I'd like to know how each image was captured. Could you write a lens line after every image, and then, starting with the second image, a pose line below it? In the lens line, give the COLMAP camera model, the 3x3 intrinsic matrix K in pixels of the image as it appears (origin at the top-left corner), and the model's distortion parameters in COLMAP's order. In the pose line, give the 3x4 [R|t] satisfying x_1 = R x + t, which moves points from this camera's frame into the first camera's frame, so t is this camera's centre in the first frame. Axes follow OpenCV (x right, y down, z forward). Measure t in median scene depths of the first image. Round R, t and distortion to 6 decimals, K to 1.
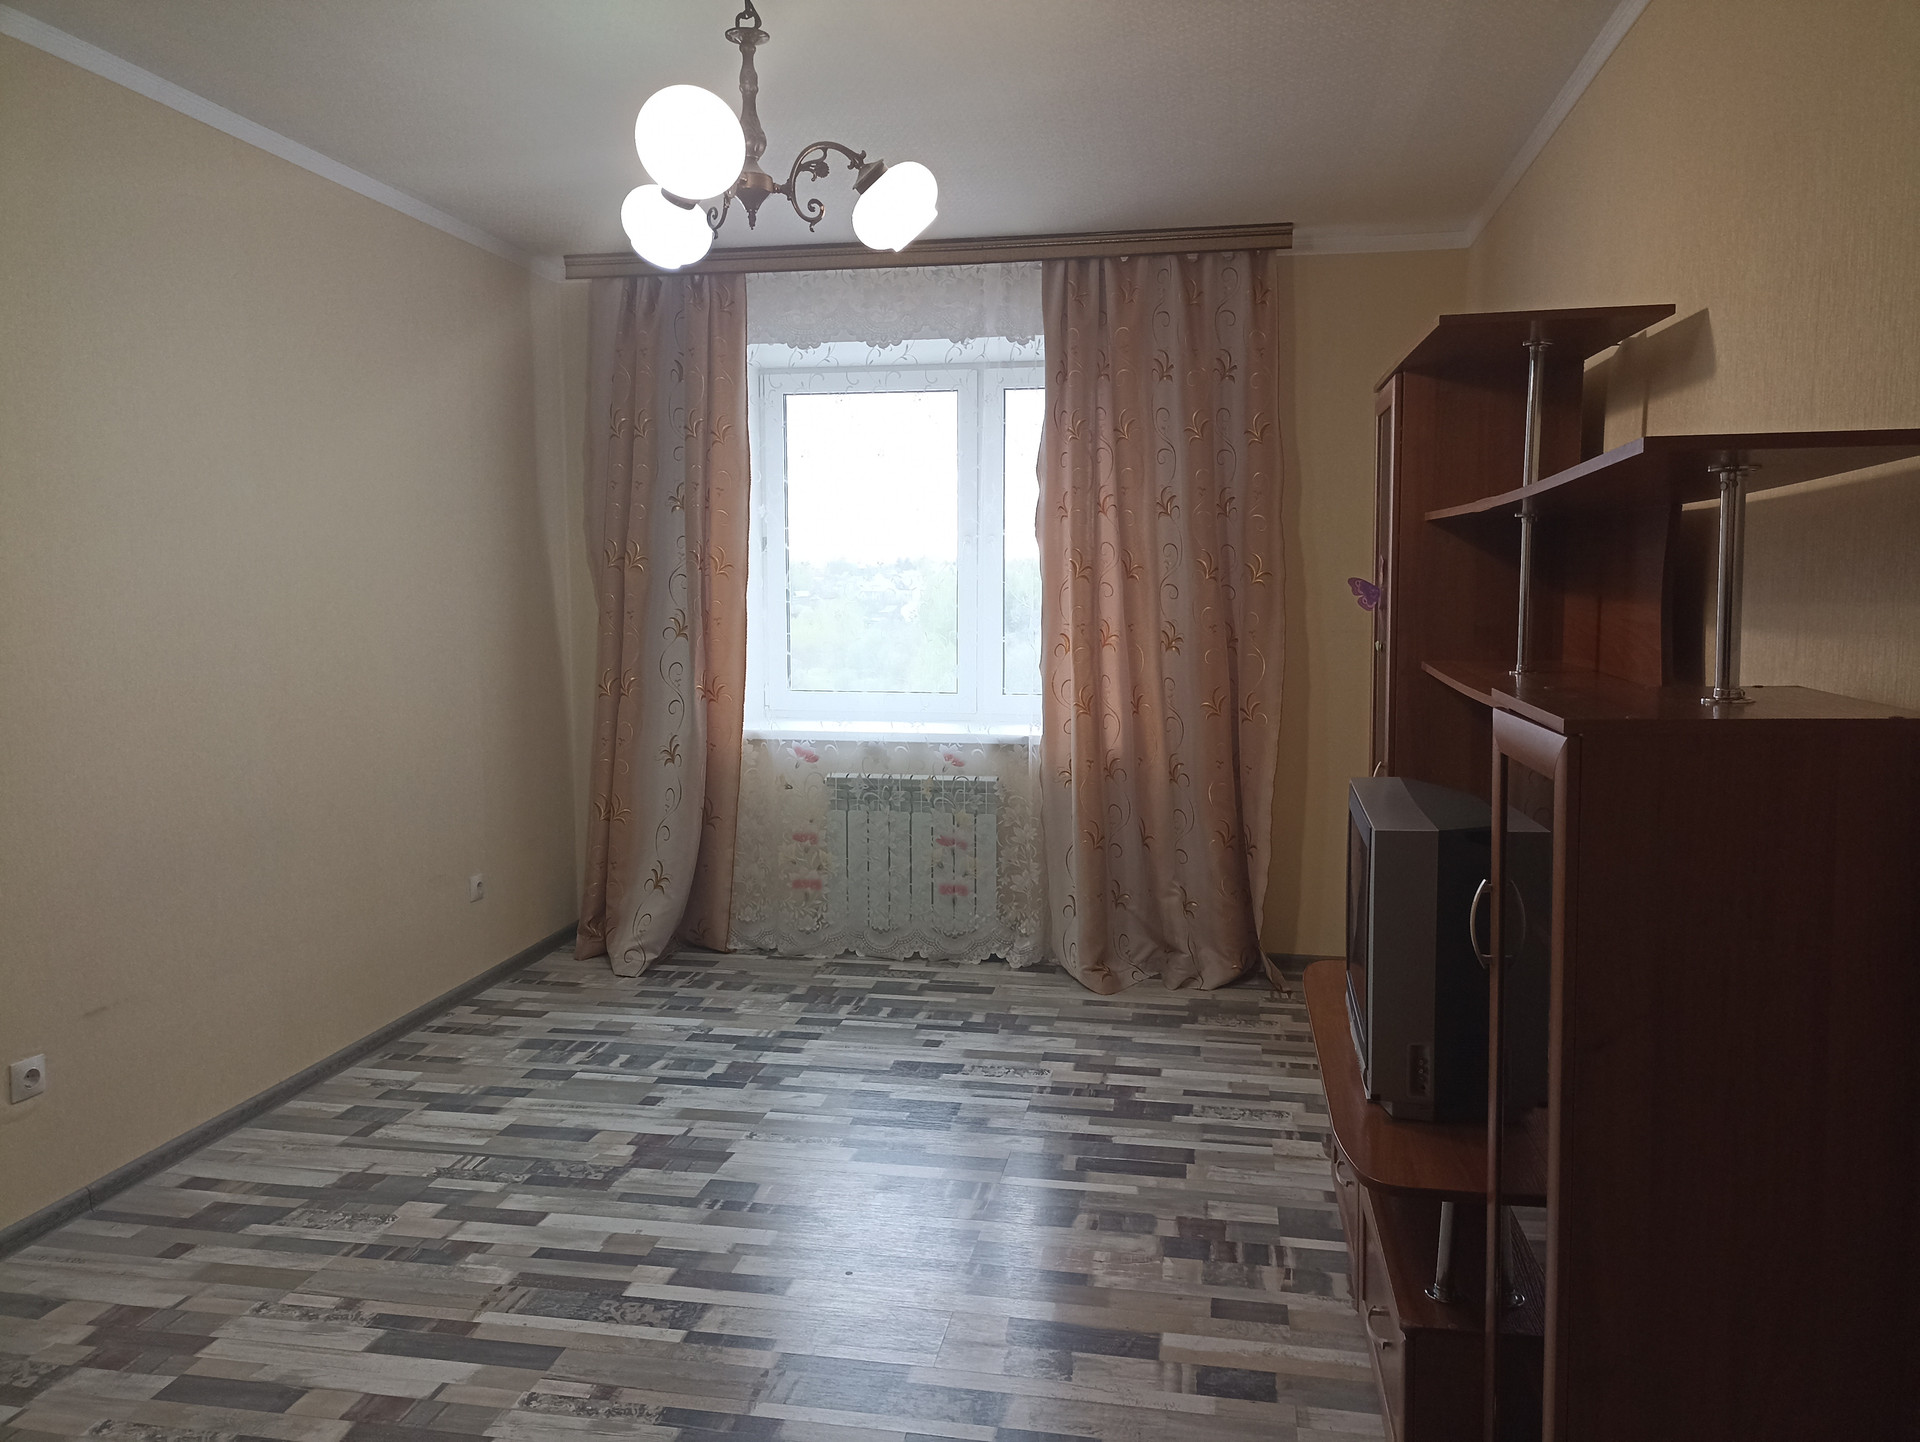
lens RADIAL K [[1407.5, 0, 963.7], [0, 1407.5, 729.4], [0, 0, 1]] dist [0.039909, -0.044545]
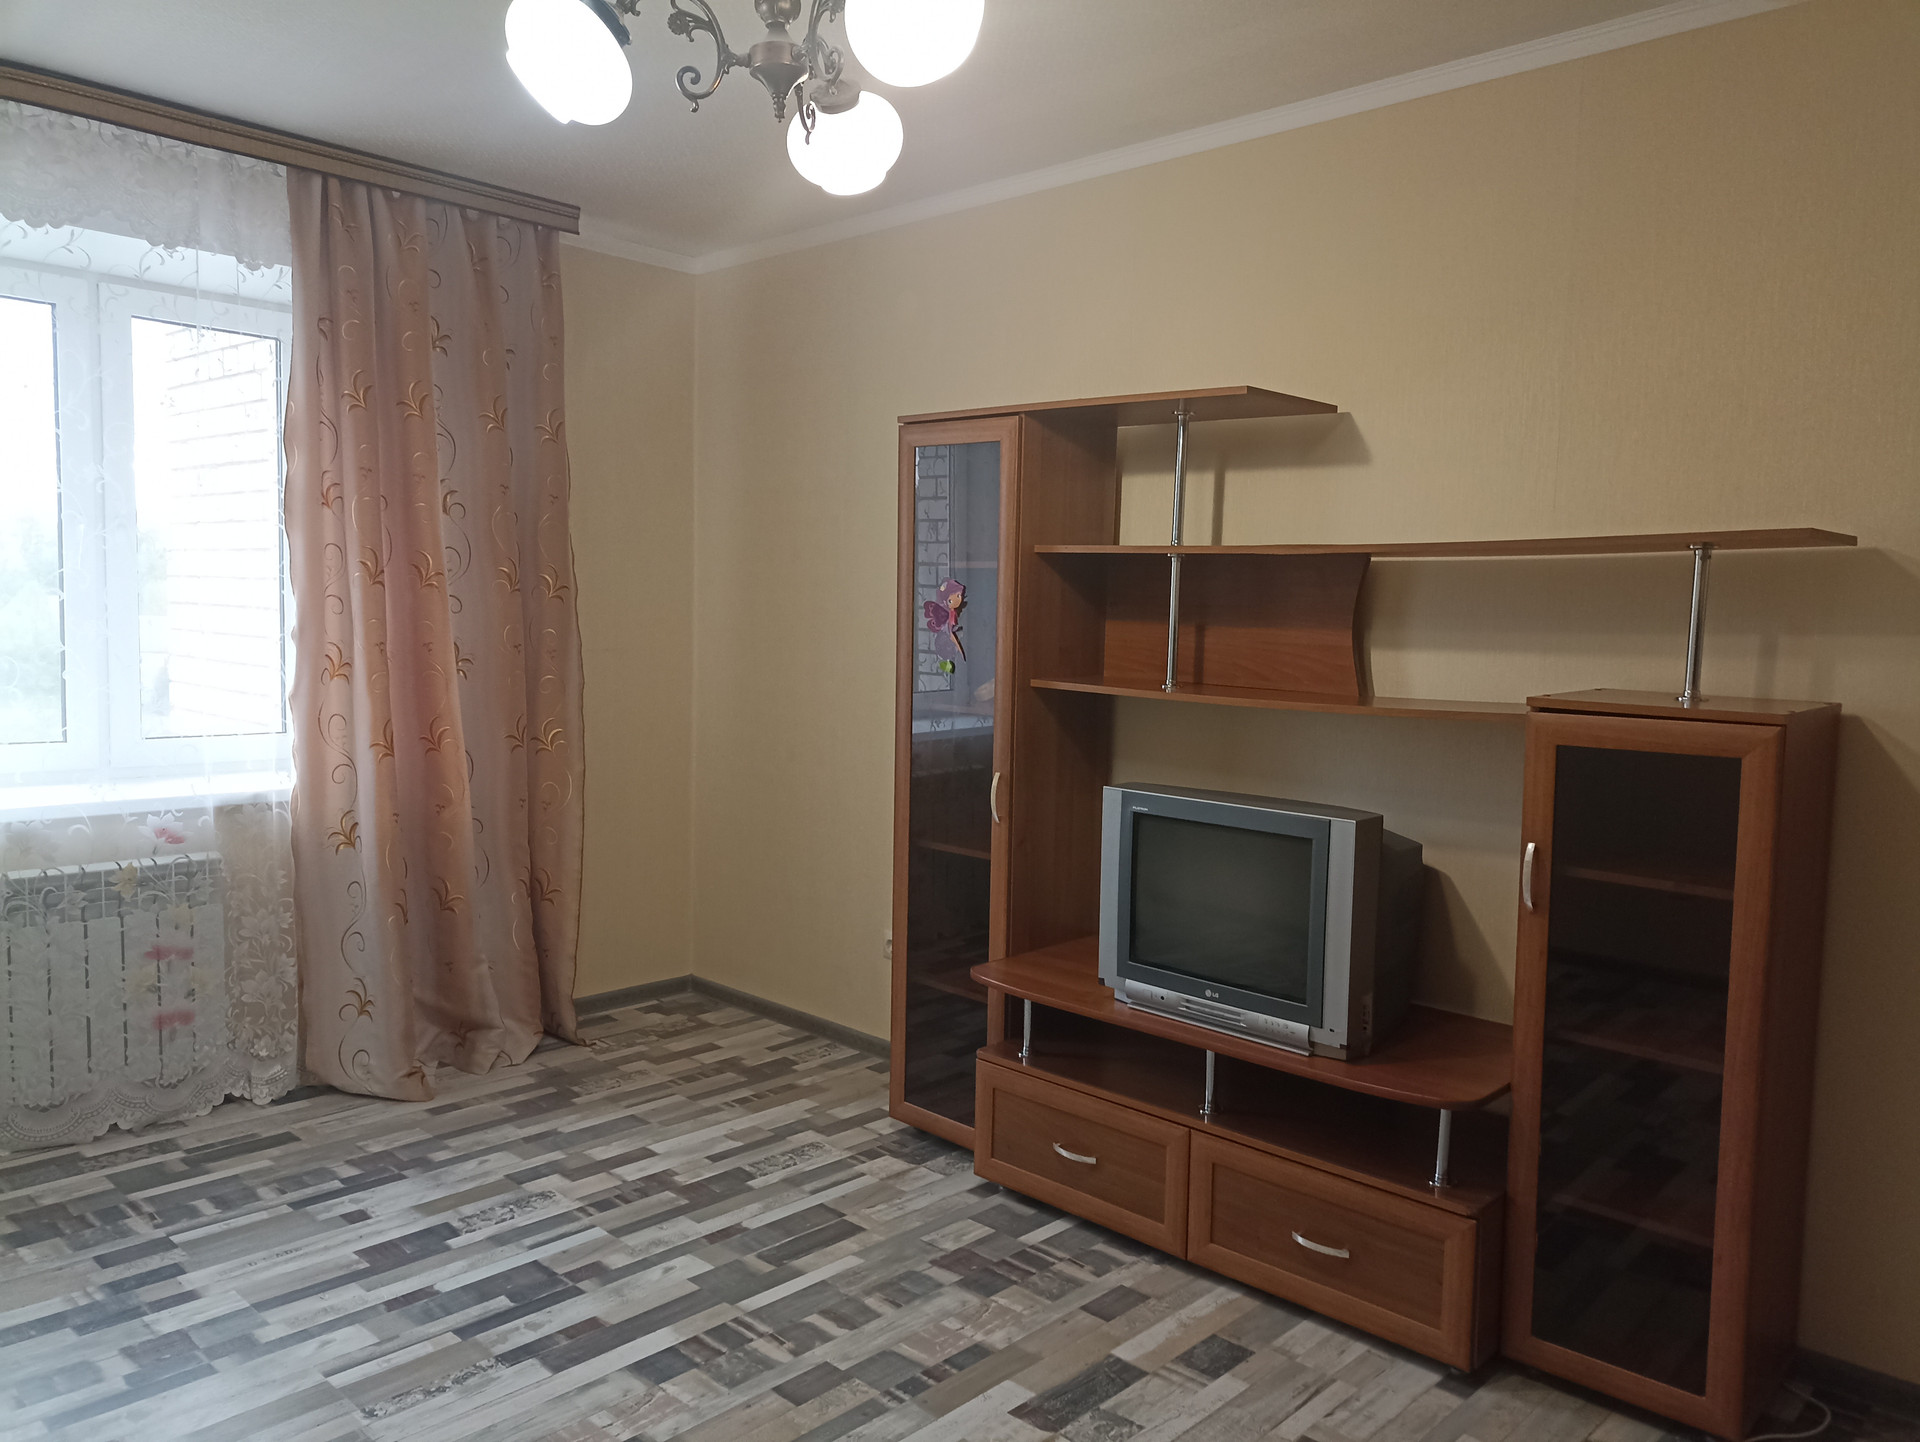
lens RADIAL K [[1411.9, 0, 959.0], [0, 1411.9, 730.8], [0, 0, 1]] dist [0.046890, -0.037420]
pose [[0.544595, -0.056412, 0.836800, -0.438678], [0.062138, 0.997707, 0.026820, -0.028471], [-0.836394, 0.037391, 0.546852, 0.309178]]
